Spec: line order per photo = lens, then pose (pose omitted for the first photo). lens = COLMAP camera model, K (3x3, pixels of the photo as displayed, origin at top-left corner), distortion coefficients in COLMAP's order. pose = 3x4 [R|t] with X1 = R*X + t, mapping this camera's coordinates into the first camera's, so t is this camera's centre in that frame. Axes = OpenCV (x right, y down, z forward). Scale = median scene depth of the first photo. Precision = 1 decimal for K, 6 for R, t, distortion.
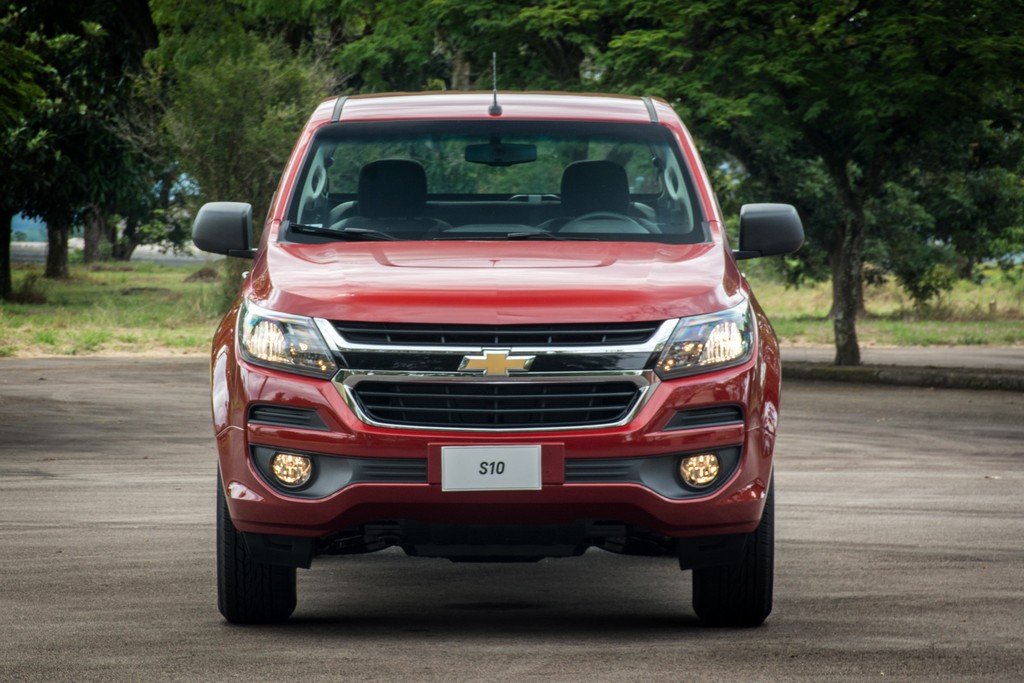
lens RADIAL K [[4286.2, 0, 513.9], [0, 4286.2, 339.5], [0, 0, 1]] dist [0.566427, 0.000000]
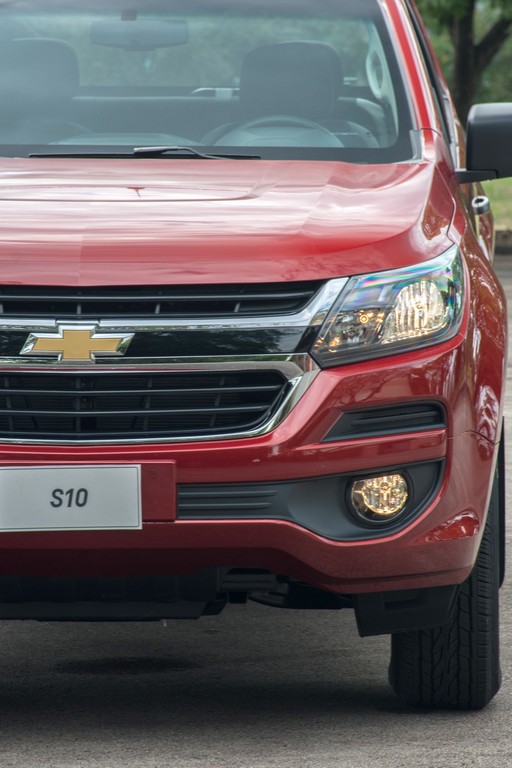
lens RADIAL K [[4061.8, 0, 254.5], [0, 4061.8, 386.9], [0, 0, 1]] dist [0.953802, 0.000000]
pose [[0.998486, 0.000542, -0.054999, 0.059159], [0.001927, 0.998993, 0.044822, -0.016437], [0.054968, -0.044861, 0.997480, 0.351292]]
